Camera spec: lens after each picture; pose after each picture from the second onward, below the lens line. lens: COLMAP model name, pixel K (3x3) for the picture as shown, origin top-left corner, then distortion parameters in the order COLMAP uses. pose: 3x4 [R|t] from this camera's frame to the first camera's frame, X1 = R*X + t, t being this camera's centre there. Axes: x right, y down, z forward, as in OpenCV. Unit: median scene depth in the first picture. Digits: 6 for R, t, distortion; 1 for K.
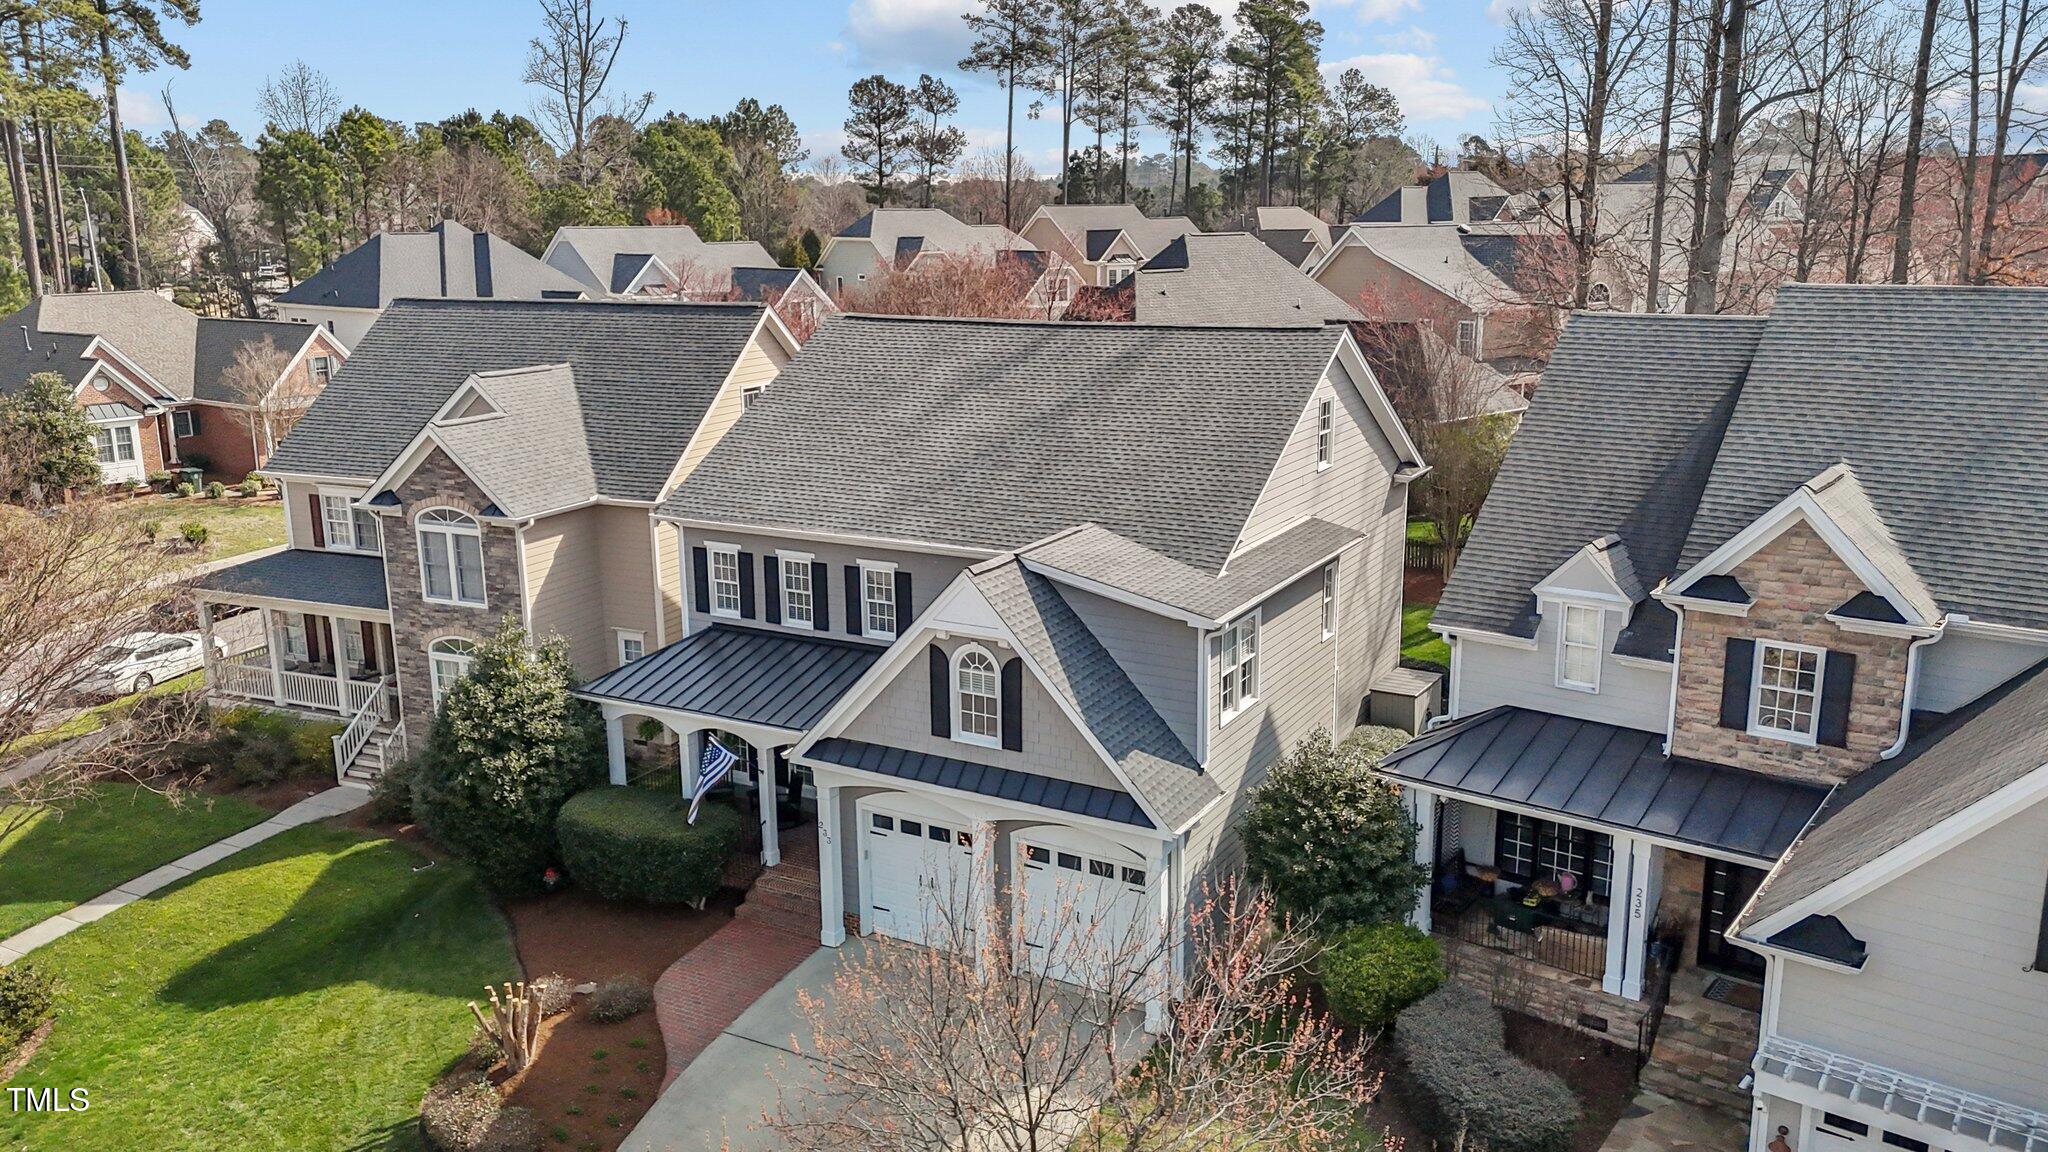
lens RADIAL K [[1554.3, 0, 1024.0], [0, 1554.3, 576.0], [0, 0, 1]] dist [0.075847, -0.072101]
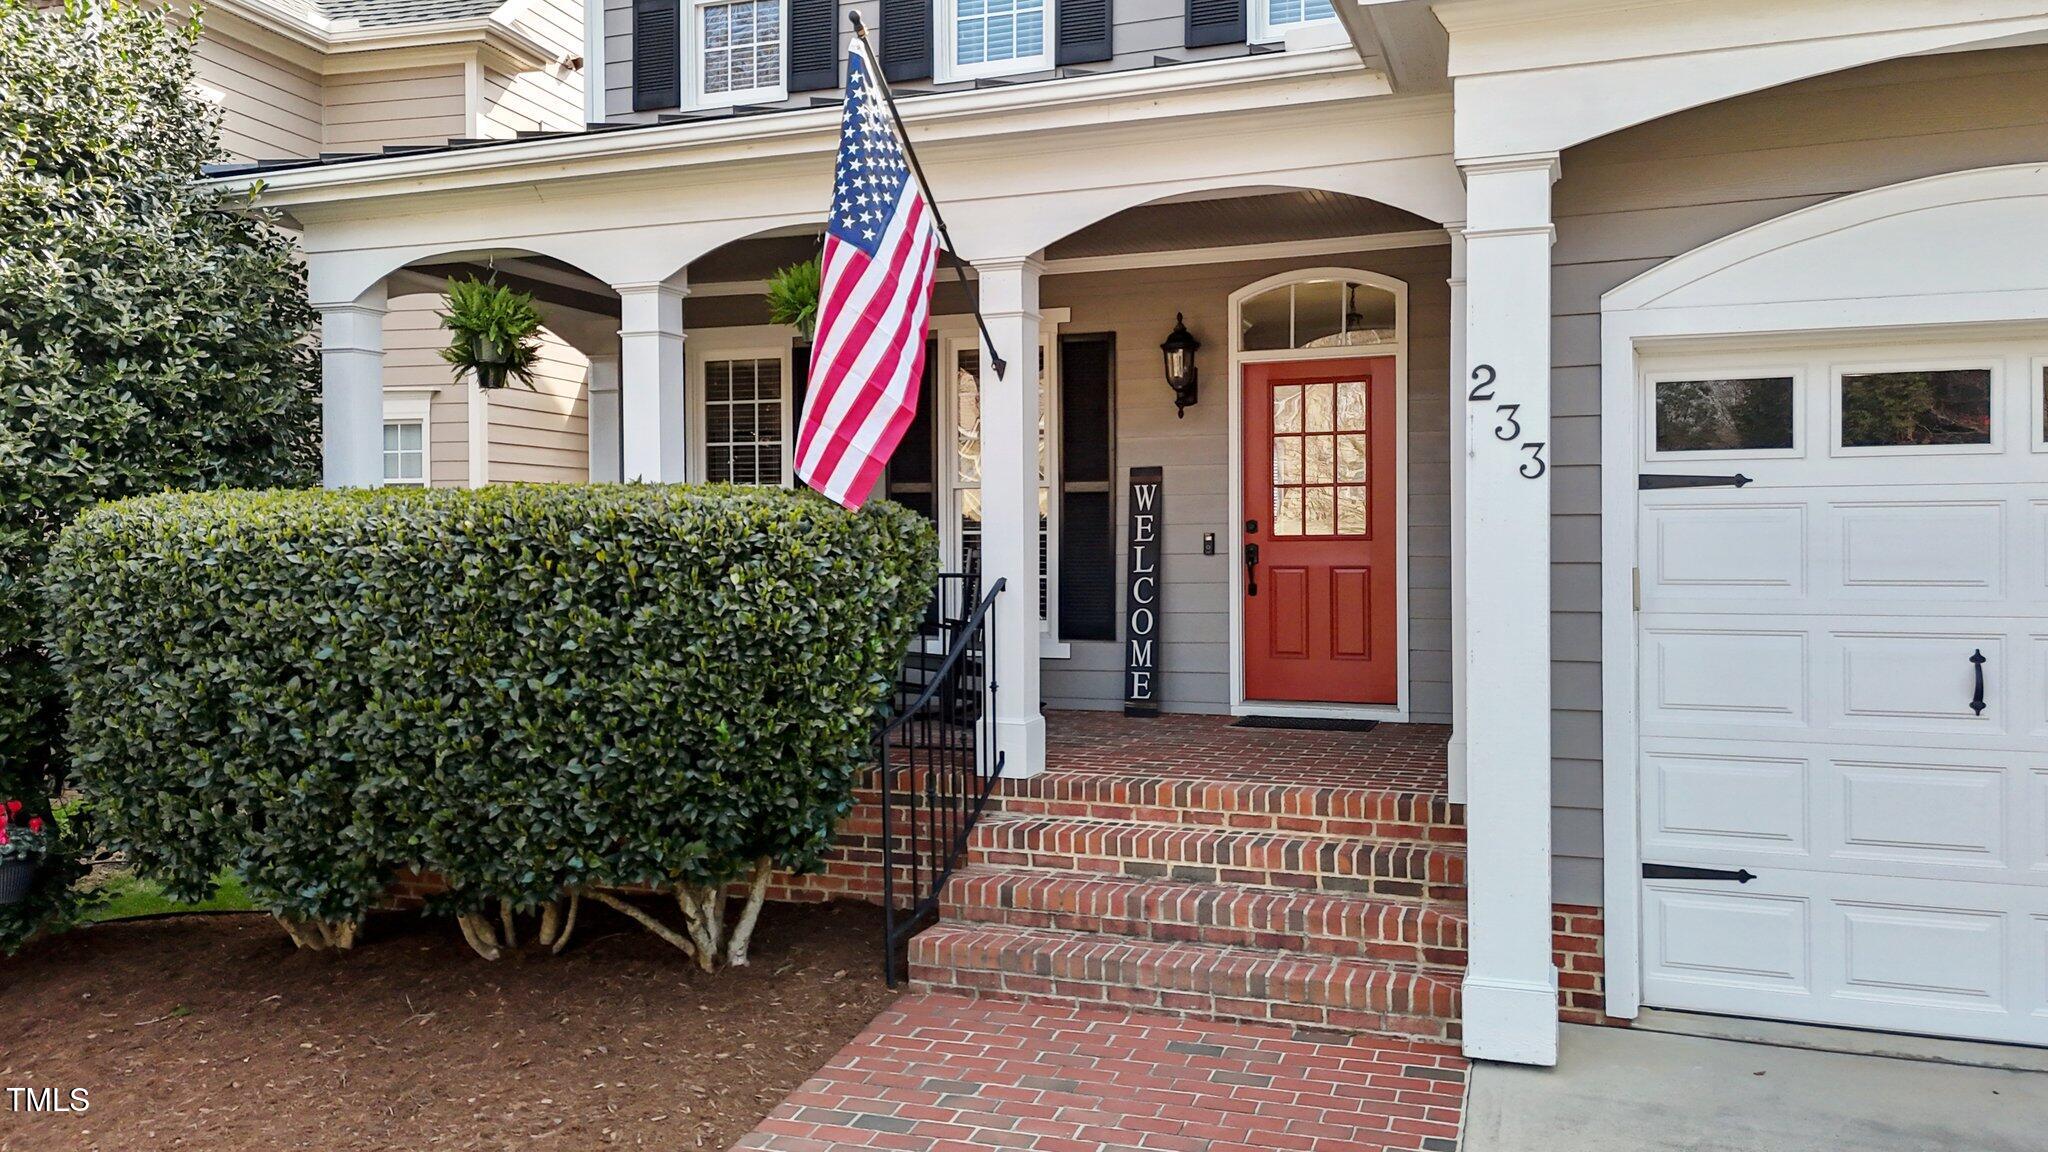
lens RADIAL K [[1581.9, 0, 1020.5], [0, 1581.9, 537.5], [0, 0, 1]] dist [0.002471, 0.000111]
pose [[0.986722, 0.003680, 0.162375, -0.212627], [0.030395, 0.977896, -0.206869, 0.210973], [-0.159548, 0.209058, 0.964800, 0.806955]]
